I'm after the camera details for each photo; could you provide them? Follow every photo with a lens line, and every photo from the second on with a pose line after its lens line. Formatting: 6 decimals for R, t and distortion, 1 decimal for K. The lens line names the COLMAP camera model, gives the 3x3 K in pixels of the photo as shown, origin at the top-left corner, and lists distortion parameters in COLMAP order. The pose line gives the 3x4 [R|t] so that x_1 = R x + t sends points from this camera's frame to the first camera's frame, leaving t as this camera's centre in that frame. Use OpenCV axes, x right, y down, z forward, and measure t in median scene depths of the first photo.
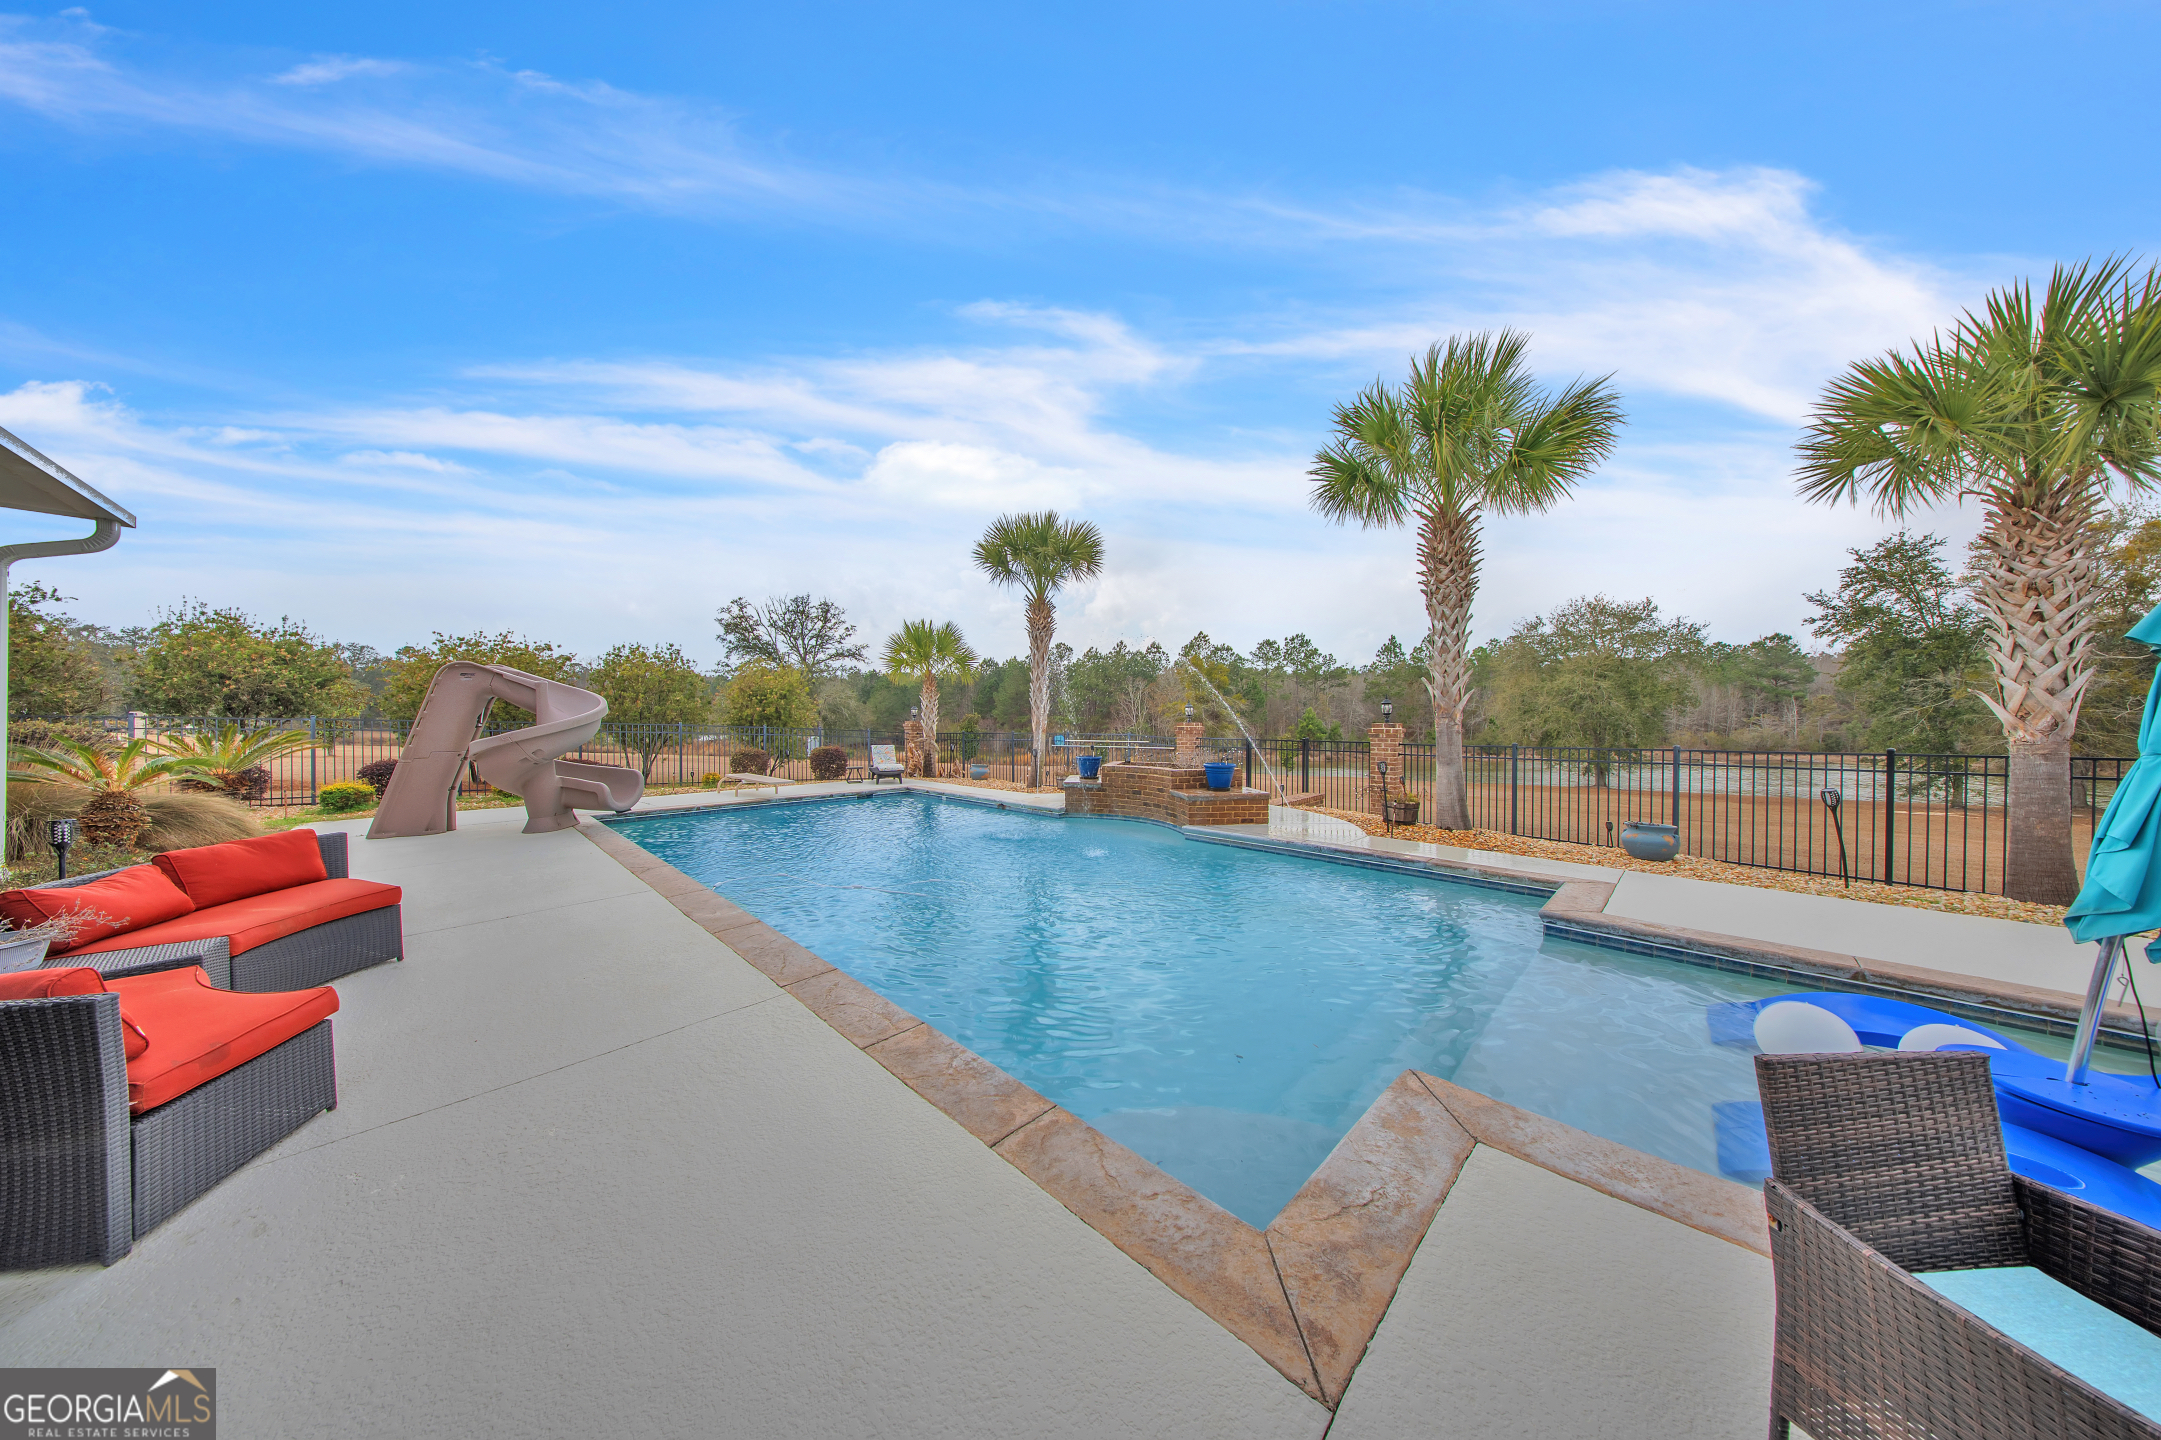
lens RADIAL K [[633.4, 0, 1077.1], [0, 633.4, 718.9], [0, 0, 1]] dist [-0.010568, -0.000038]
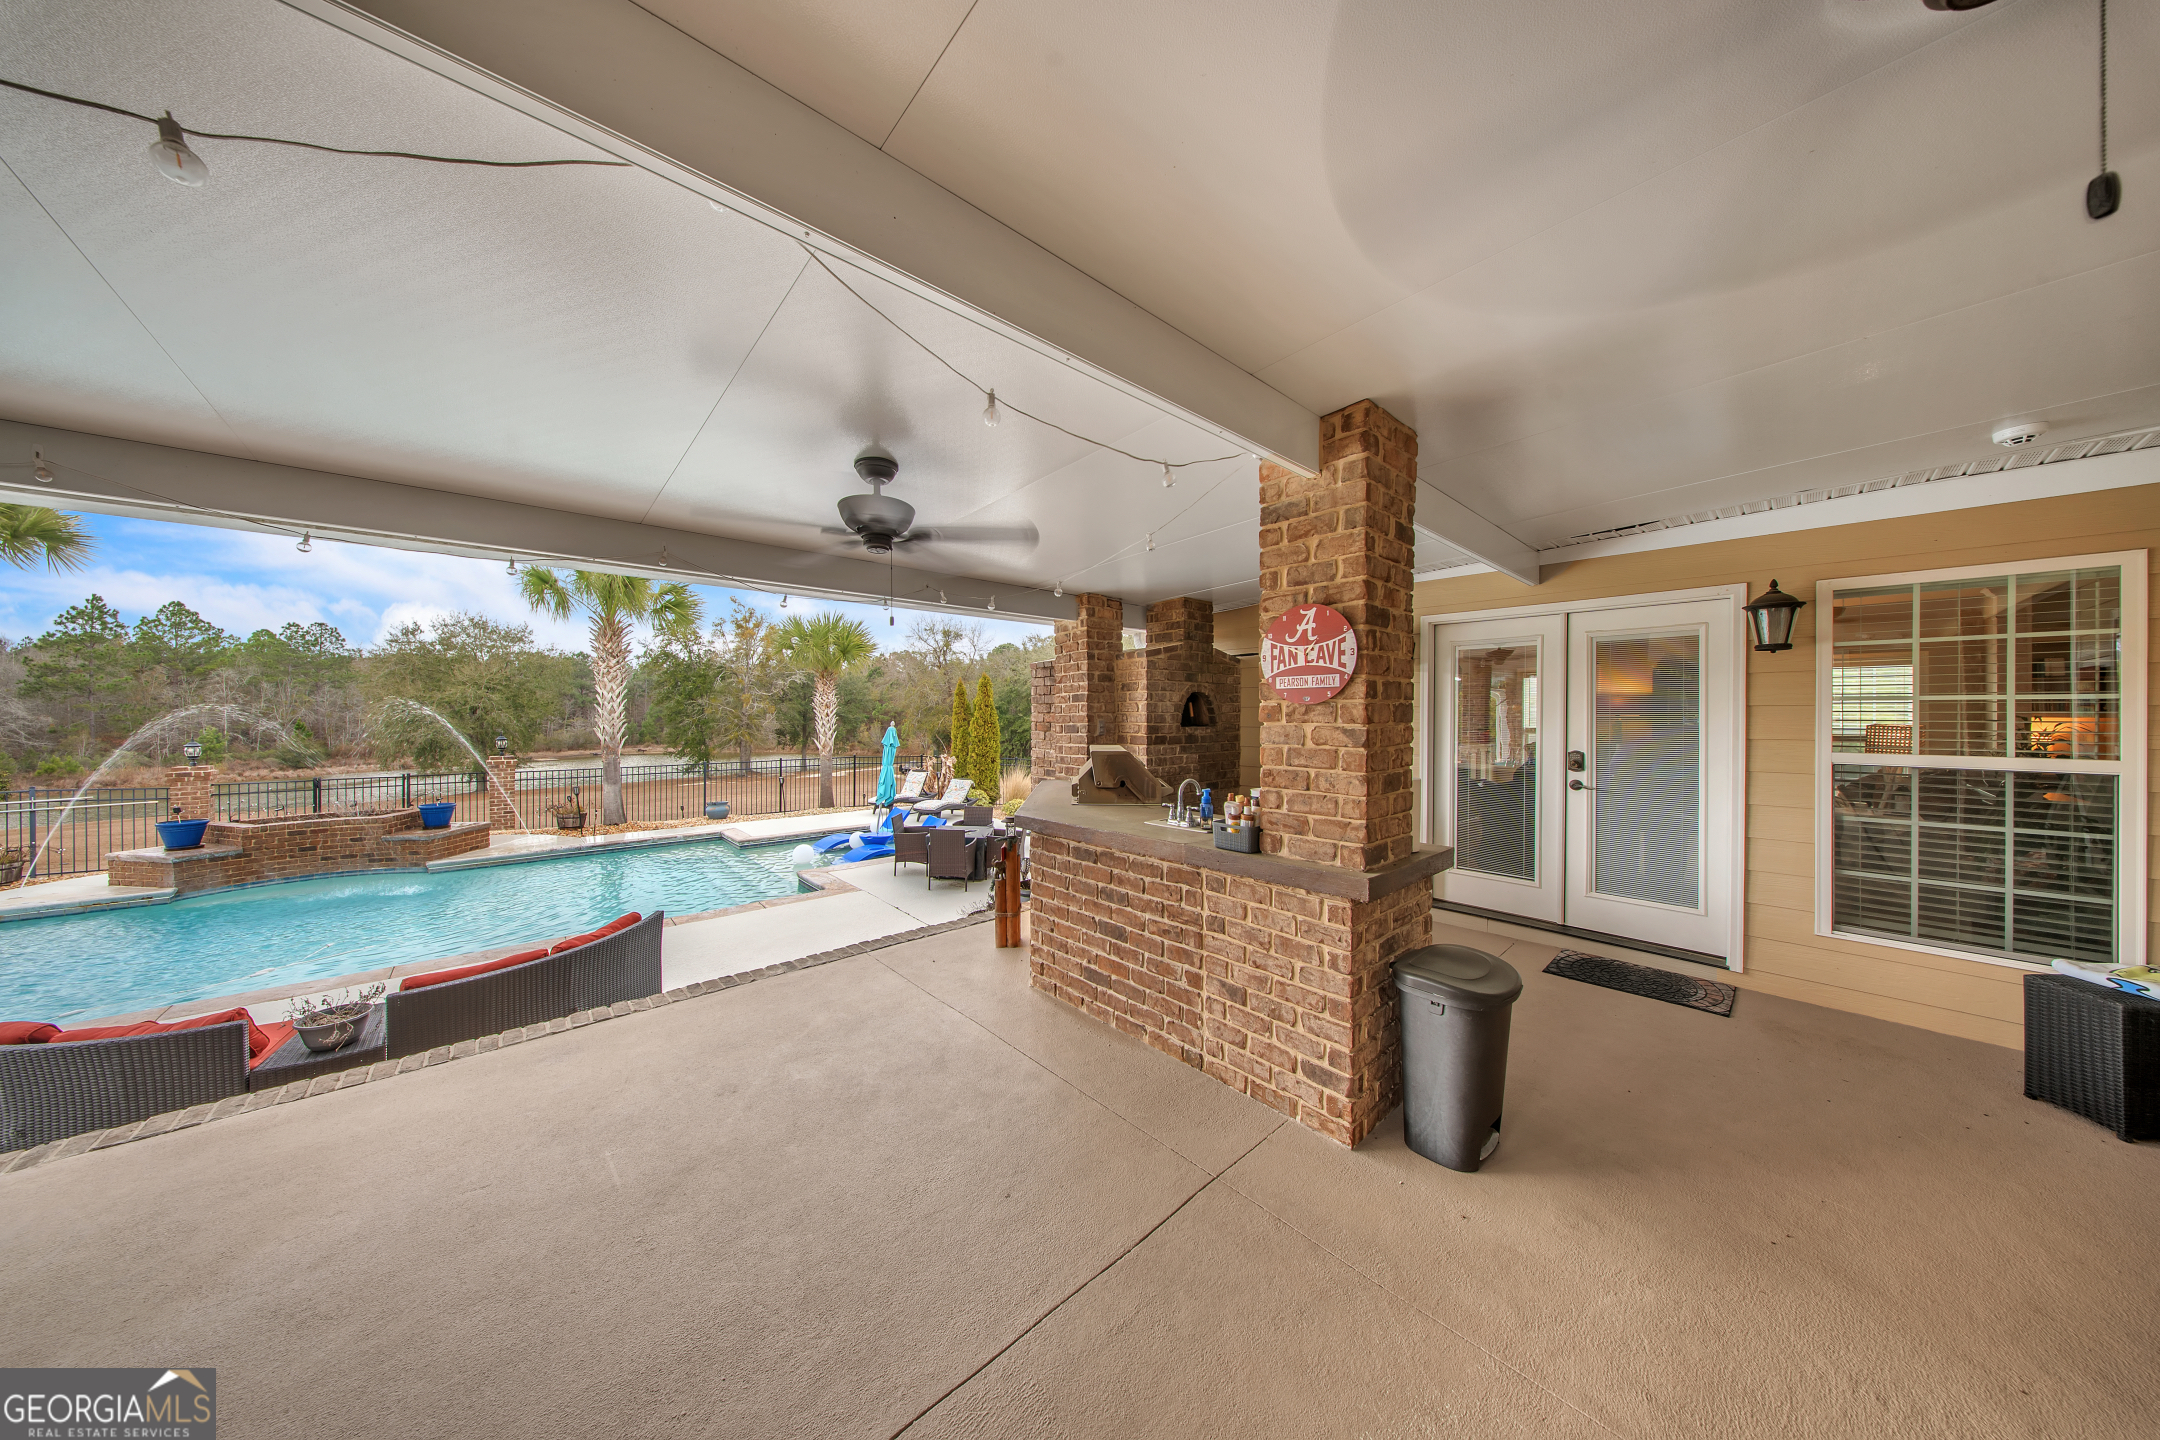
lens RADIAL K [[633.1, 0, 1076.6], [0, 633.1, 718.9], [0, 0, 1]] dist [-0.010568, -0.000038]
pose [[0.028090, -0.003520, 0.999599, -0.227441], [-0.003634, 0.999987, 0.003623, -0.023903], [-0.999599, -0.003734, 0.028077, -0.046152]]
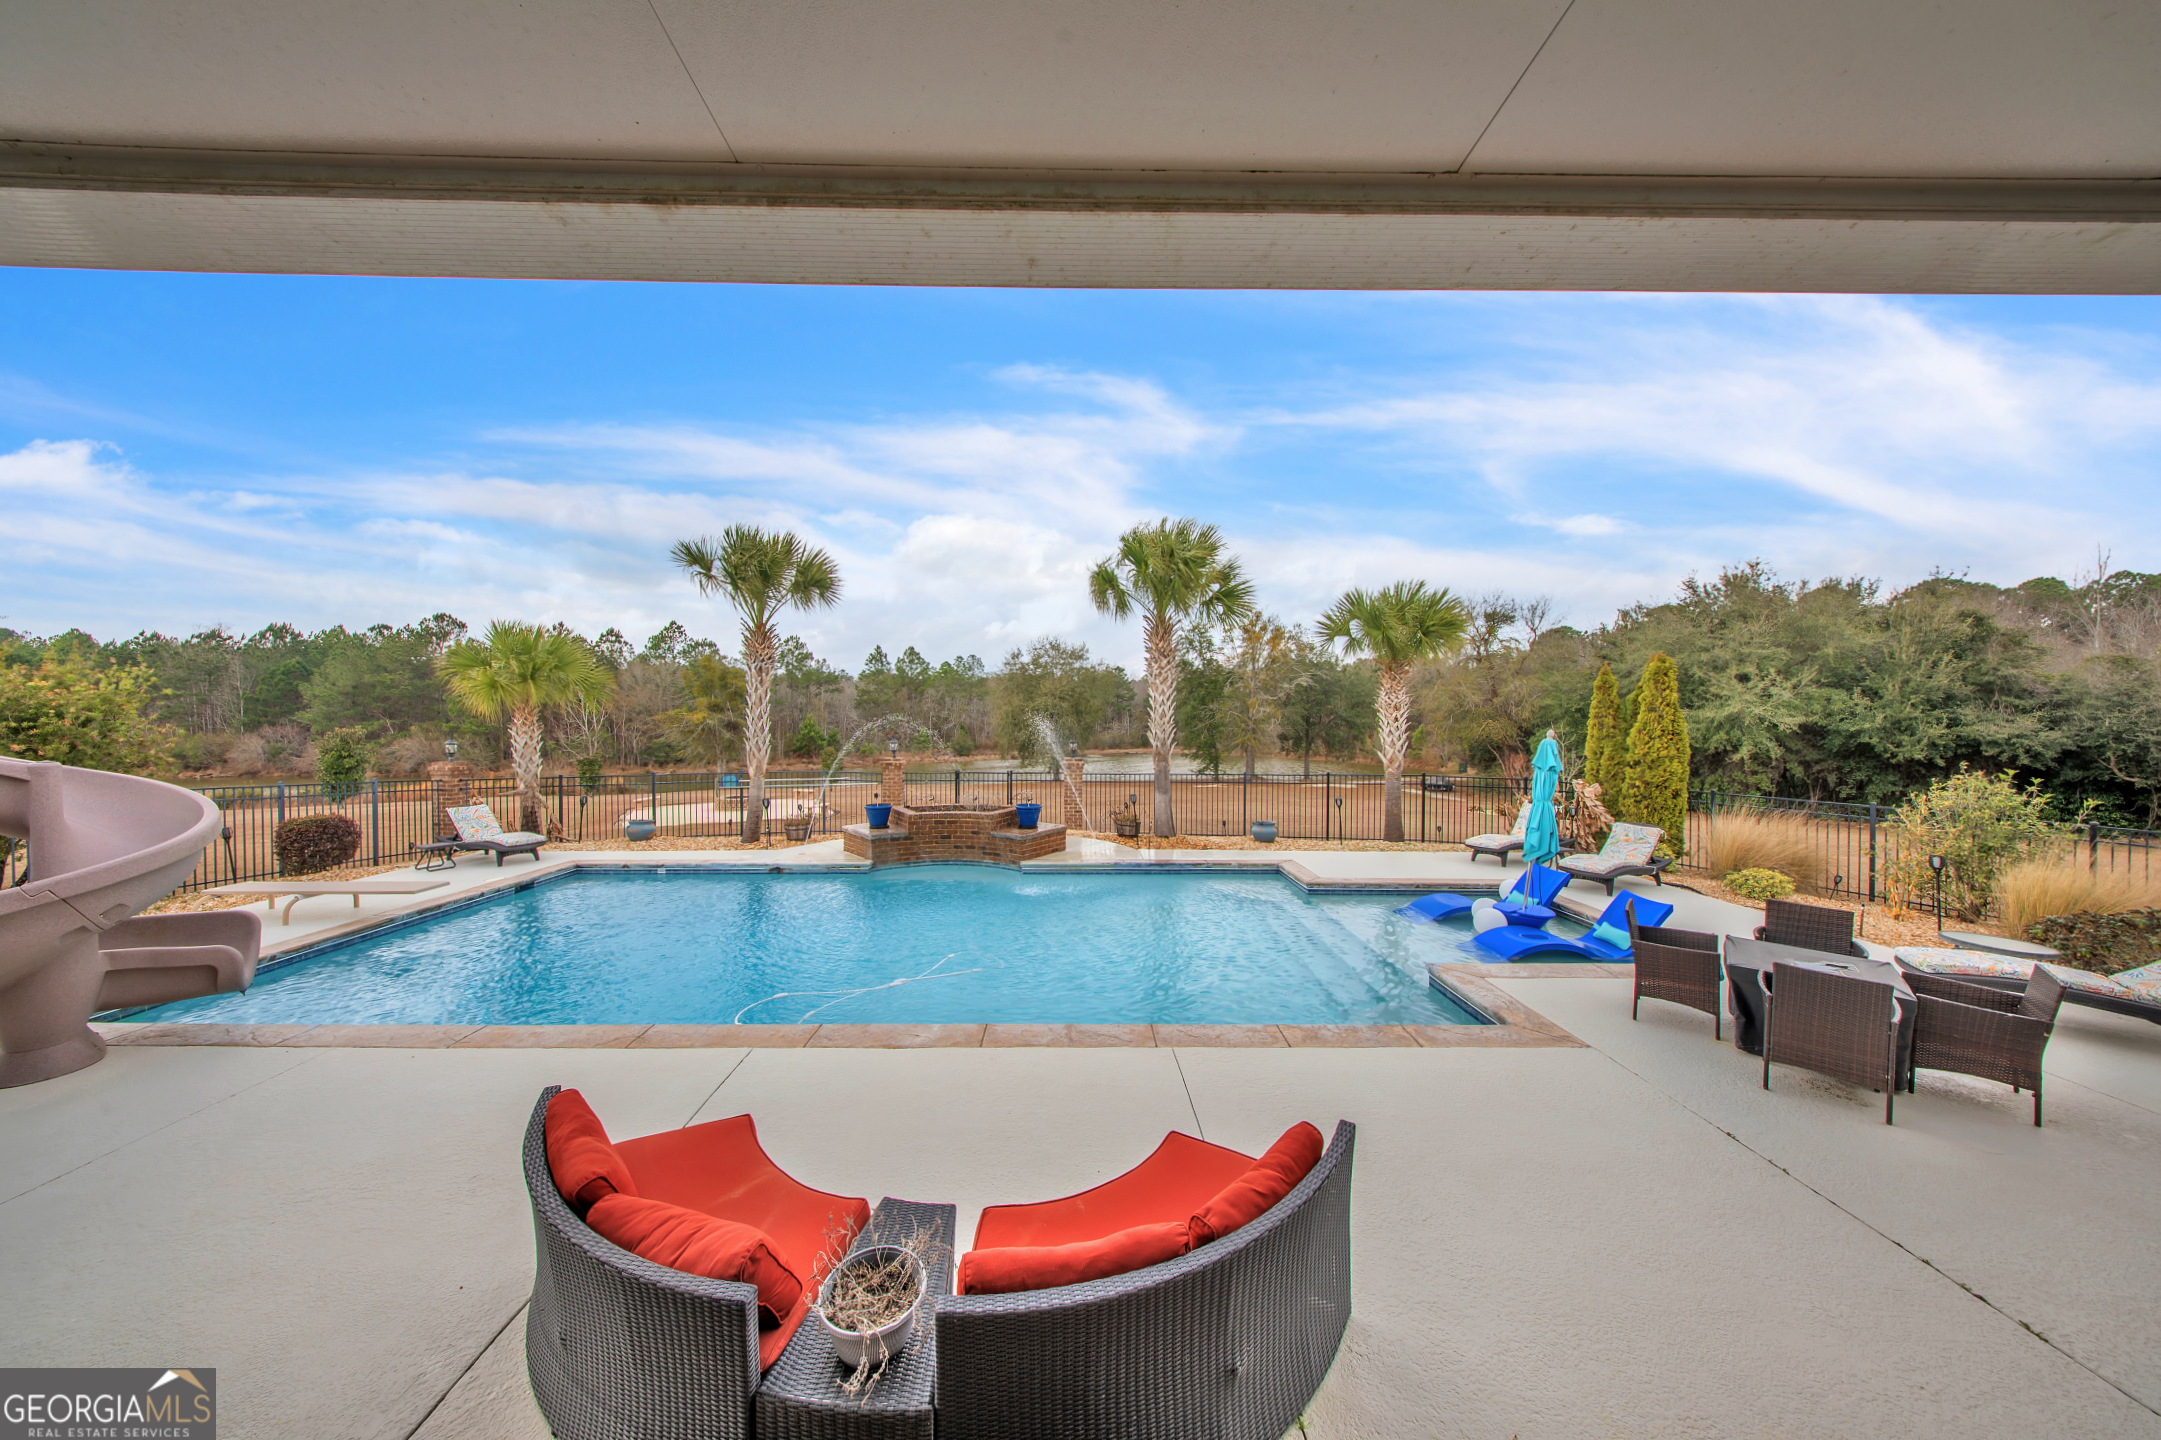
lens RADIAL K [[651.7, 0, 1075.2], [0, 651.7, 725.6], [0, 0, 1]] dist [0.001098, -0.000022]
pose [[0.686260, -0.002831, 0.727351, -0.157554], [-0.006280, 0.999932, 0.009818, -0.023502], [-0.727329, -0.011305, 0.686195, 0.027847]]
